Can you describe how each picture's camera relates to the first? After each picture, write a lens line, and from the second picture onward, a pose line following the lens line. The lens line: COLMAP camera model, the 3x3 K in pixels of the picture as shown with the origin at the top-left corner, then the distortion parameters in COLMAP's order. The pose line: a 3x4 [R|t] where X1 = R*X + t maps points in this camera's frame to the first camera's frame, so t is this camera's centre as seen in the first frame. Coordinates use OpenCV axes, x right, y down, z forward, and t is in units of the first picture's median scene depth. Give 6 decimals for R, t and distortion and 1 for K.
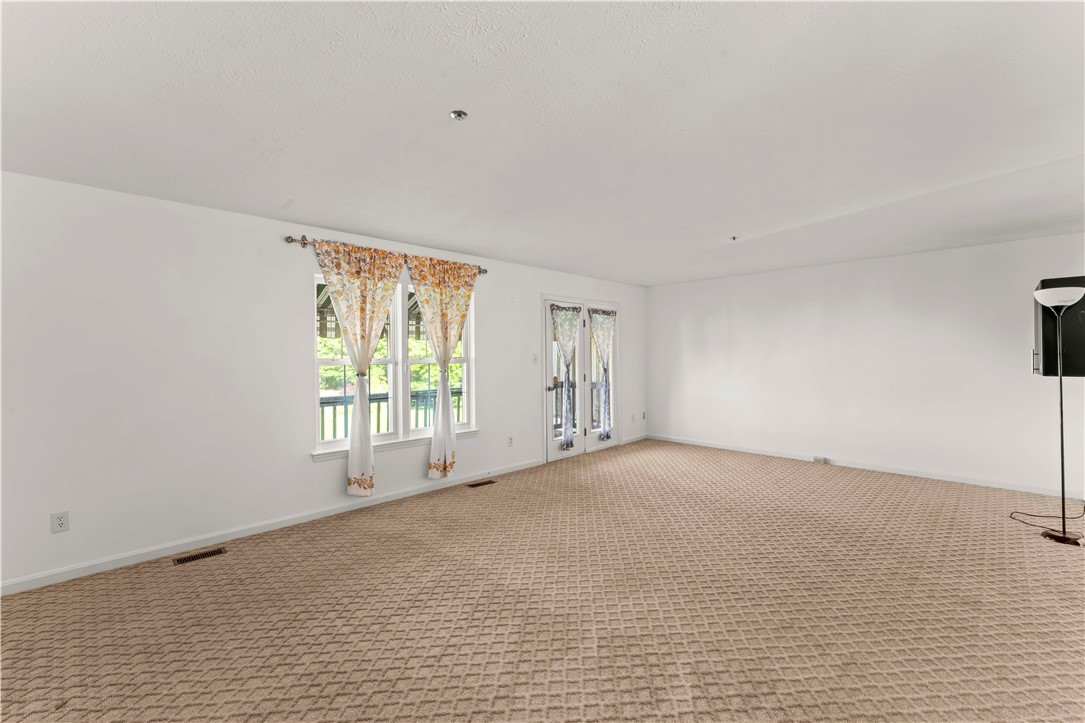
lens RADIAL K [[482.2, 0, 539.0], [0, 482.2, 358.5], [0, 0, 1]] dist [-0.001472, 0.000406]
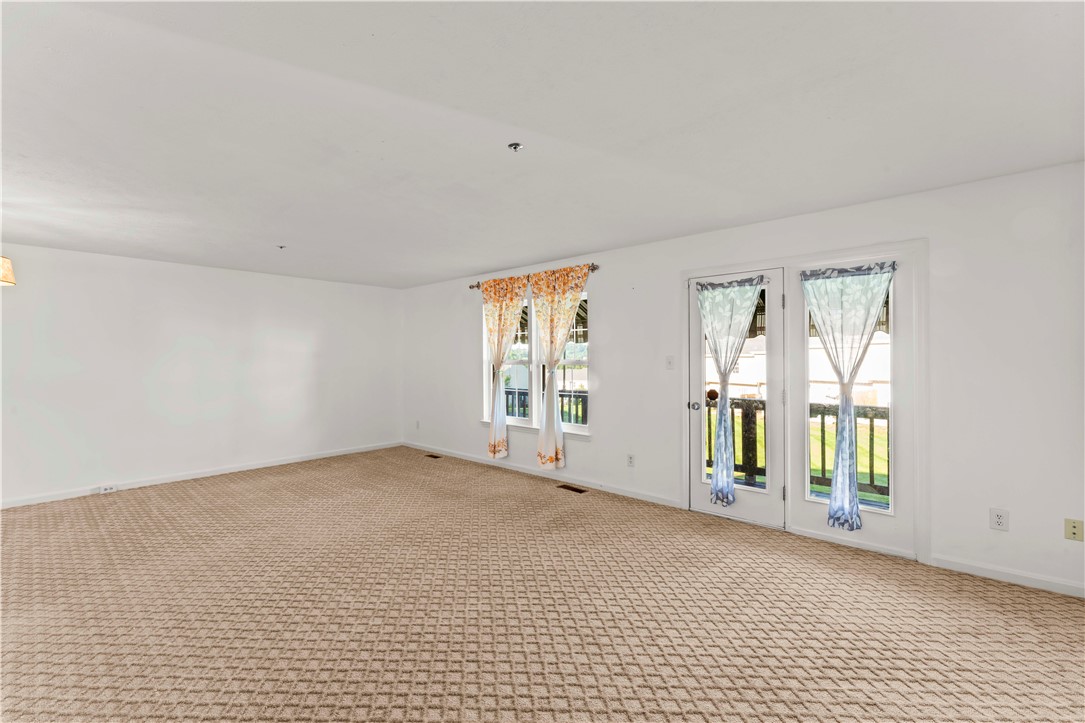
lens RADIAL K [[482.2, 0, 539.0], [0, 482.2, 356.5], [0, 0, 1]] dist [-0.001472, 0.000406]
pose [[0.006825, -0.001337, -0.999976, 0.777438], [-0.006823, 0.999976, -0.001384, -0.005629], [0.999953, 0.006833, 0.006816, 0.836926]]
